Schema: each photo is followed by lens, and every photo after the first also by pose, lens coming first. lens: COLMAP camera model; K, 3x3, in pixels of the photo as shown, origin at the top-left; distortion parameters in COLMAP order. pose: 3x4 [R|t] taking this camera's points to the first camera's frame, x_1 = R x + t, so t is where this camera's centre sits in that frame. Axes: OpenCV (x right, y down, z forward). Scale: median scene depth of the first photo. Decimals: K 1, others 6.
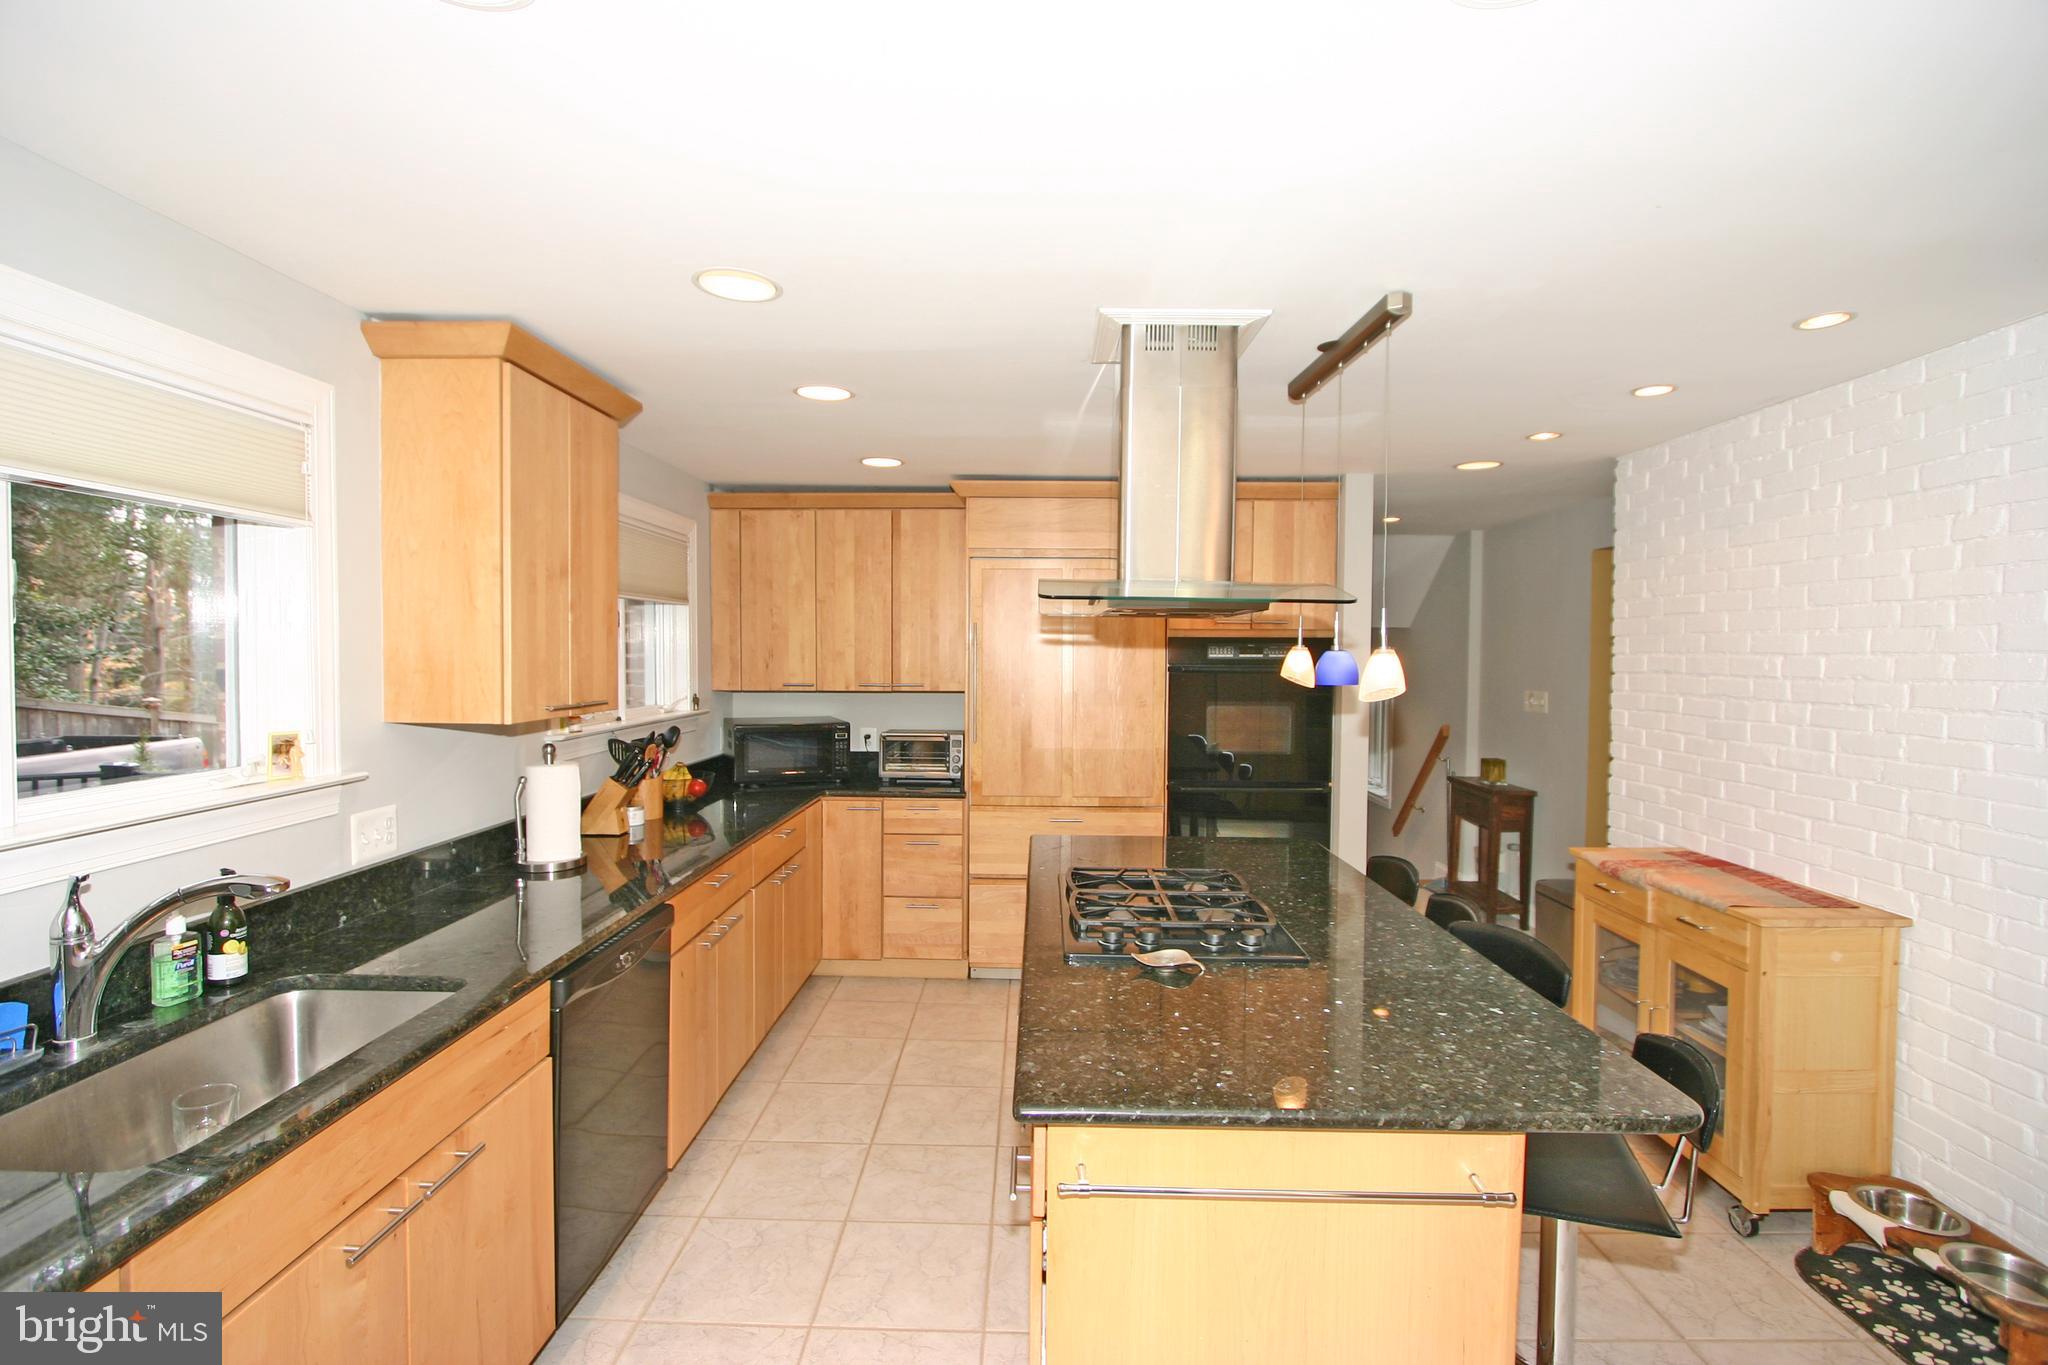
lens RADIAL K [[934.3, 0, 1017.5], [0, 934.3, 677.2], [0, 0, 1]] dist [-0.007031, -0.000209]
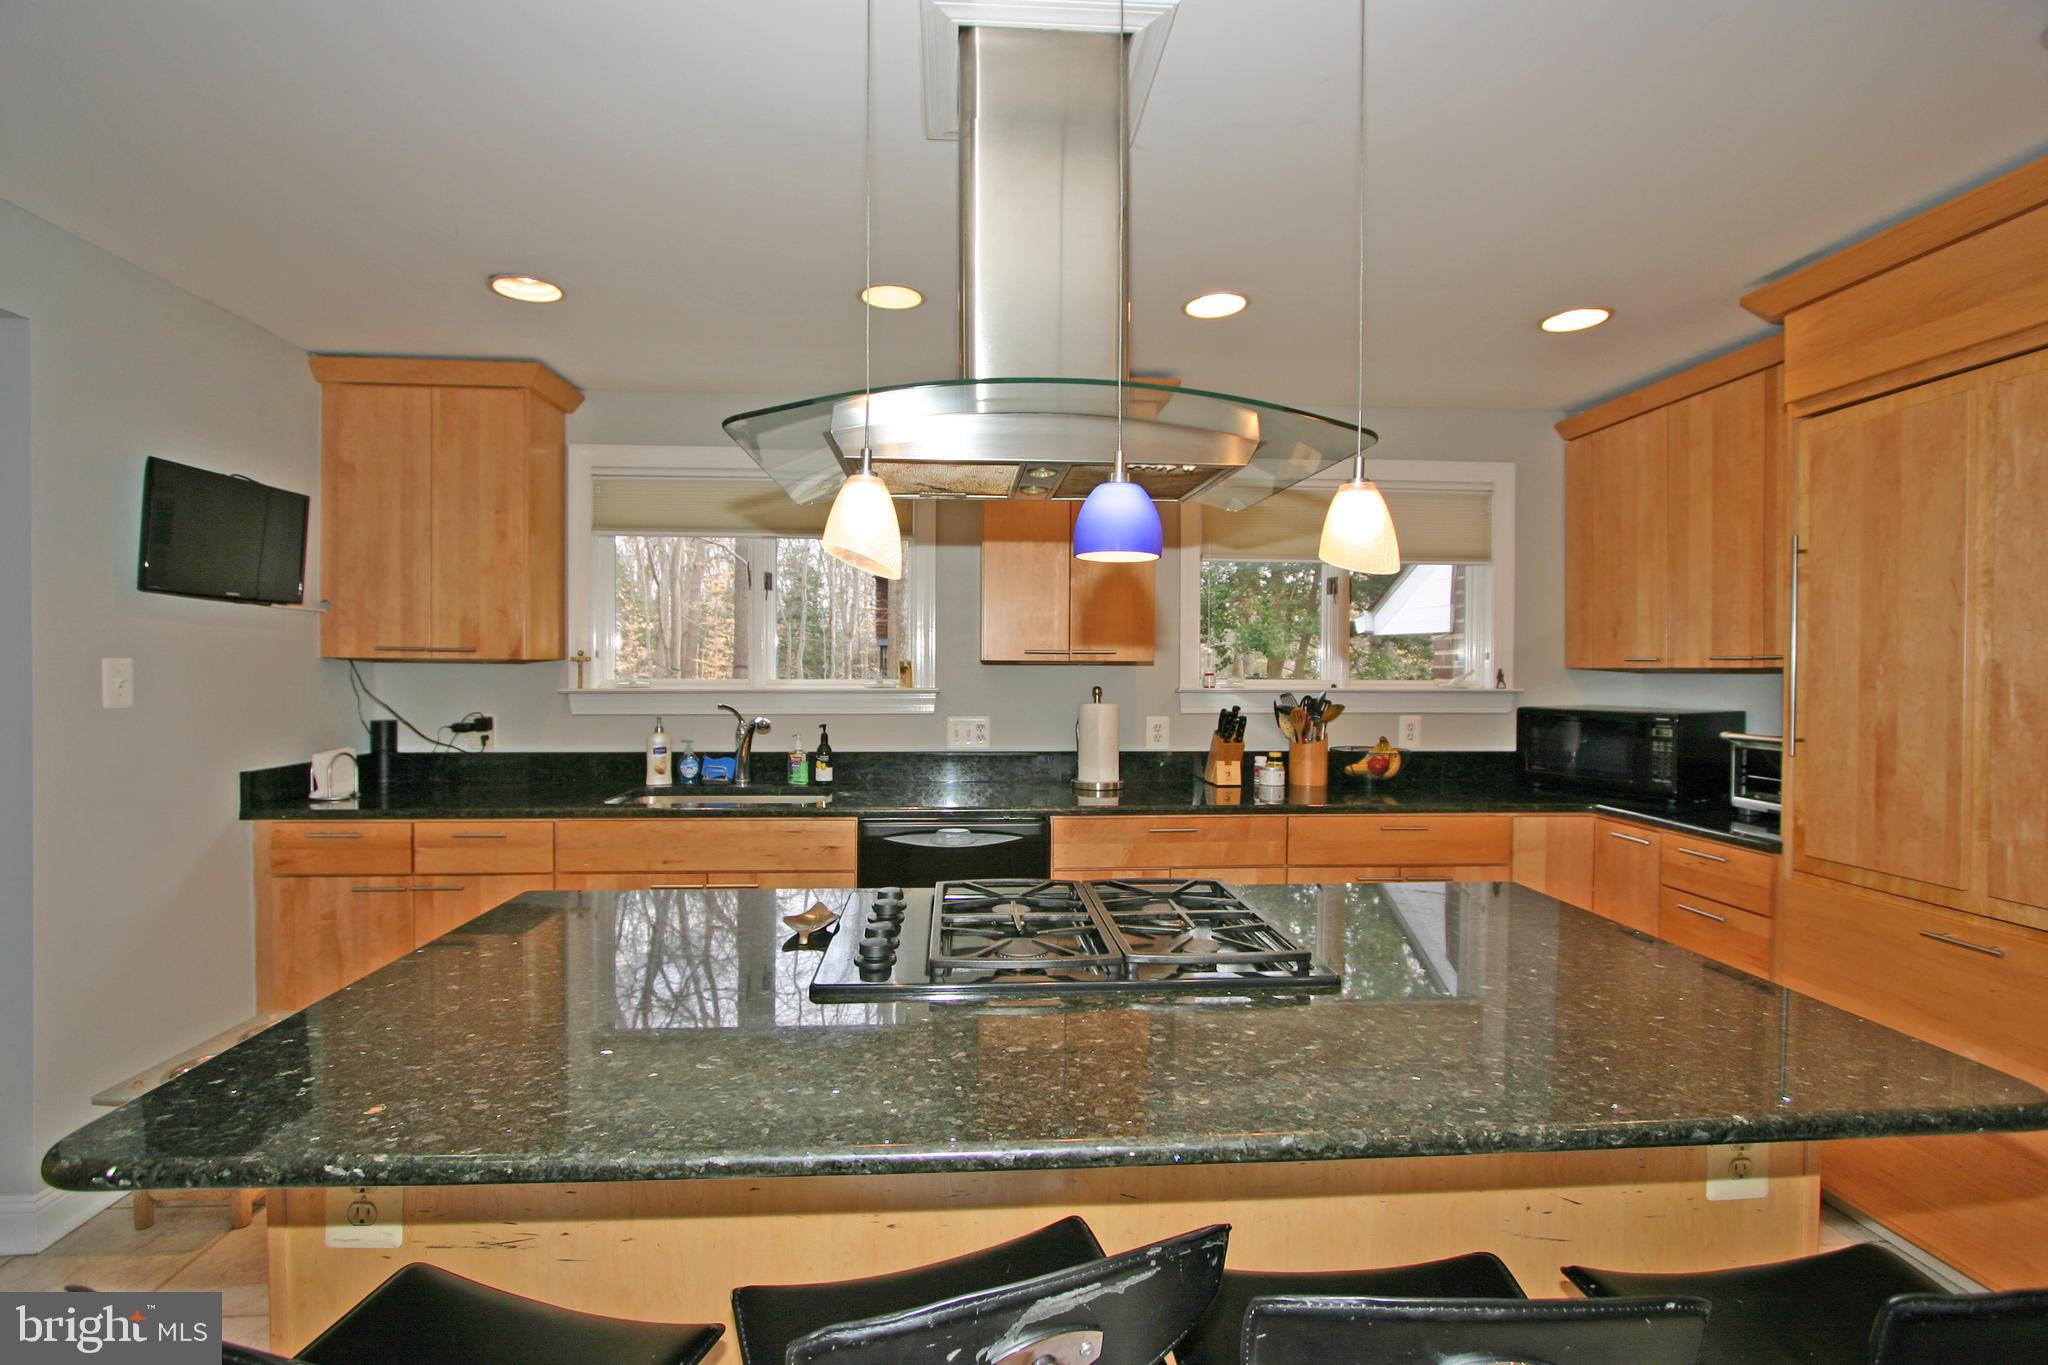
lens RADIAL K [[923.0, 0, 1017.6], [0, 923.0, 677.6], [0, 0, 1]] dist [-0.009317, 0.001218]
pose [[0.091265, 0.005878, -0.995809, 0.449896], [-0.031543, 0.999498, 0.003009, 0.037703], [0.995327, 0.031136, 0.091405, 0.499955]]
